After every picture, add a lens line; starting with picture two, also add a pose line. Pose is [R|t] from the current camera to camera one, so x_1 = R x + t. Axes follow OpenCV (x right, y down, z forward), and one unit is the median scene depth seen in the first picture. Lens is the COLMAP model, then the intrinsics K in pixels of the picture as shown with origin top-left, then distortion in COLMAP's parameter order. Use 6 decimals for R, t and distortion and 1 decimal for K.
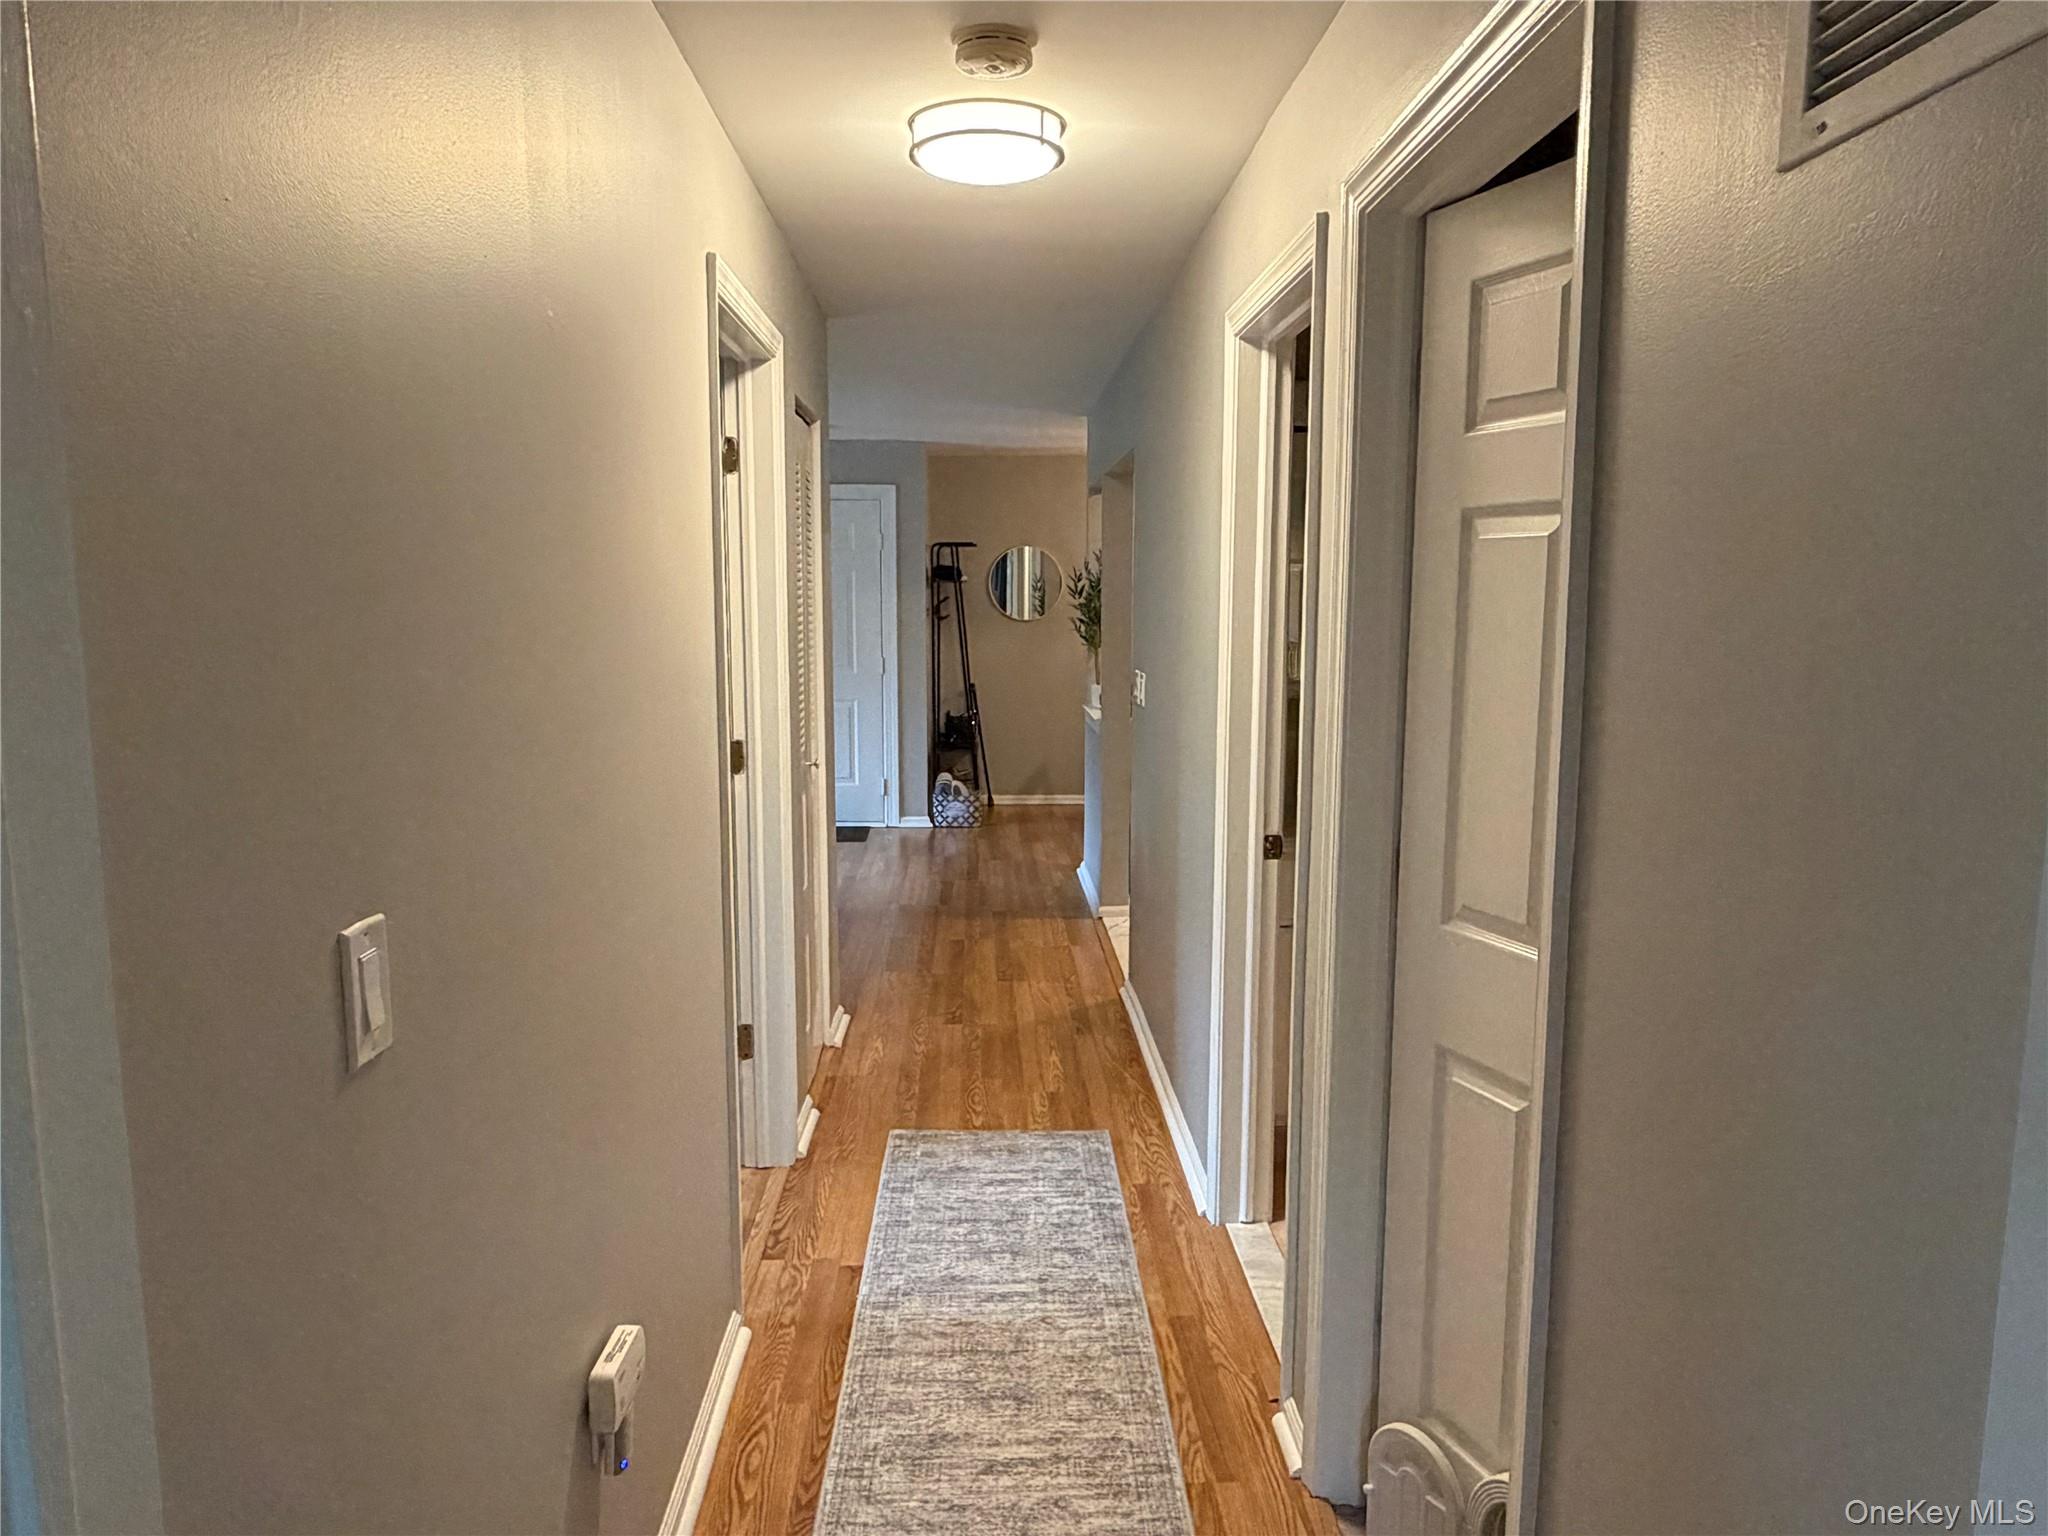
lens RADIAL K [[1386.2, 0, 1024.0], [0, 1386.2, 768.0], [0, 0, 1]] dist [-0.000586, 0.002996]
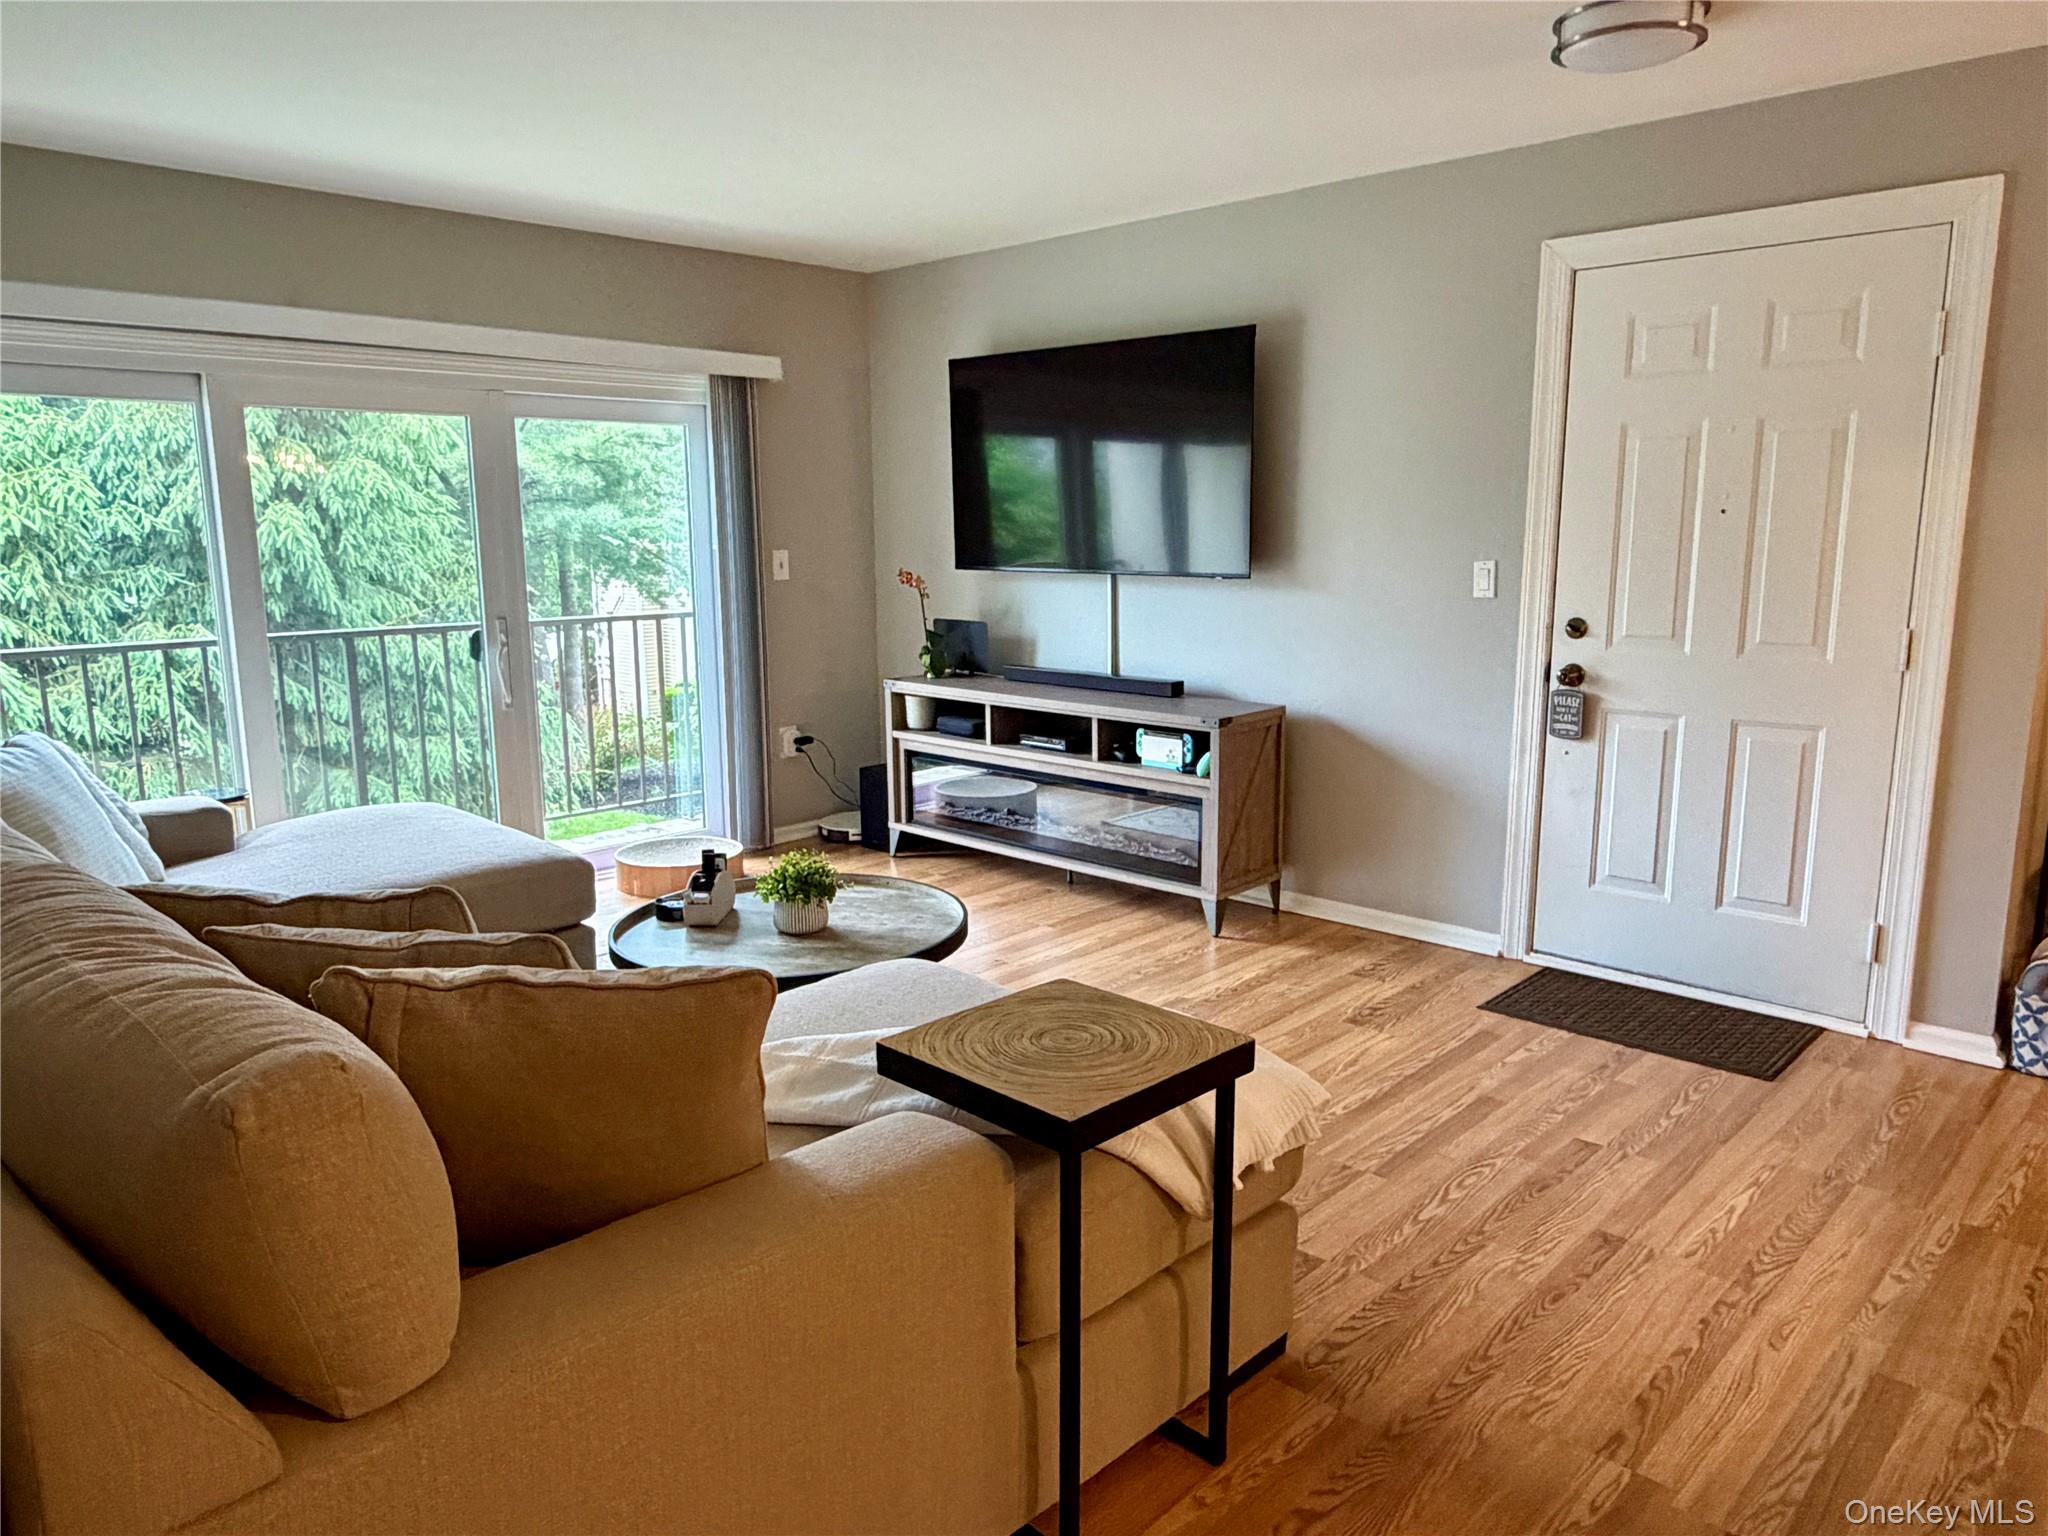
lens RADIAL K [[1386.2, 0, 1024.0], [0, 1386.2, 768.0], [0, 0, 1]] dist [-0.000586, 0.002996]
pose [[0.691207, 0.124640, -0.711827, 0.011291], [-0.084434, 0.992196, 0.091745, -0.053892], [0.717707, -0.003313, 0.696337, 0.529999]]
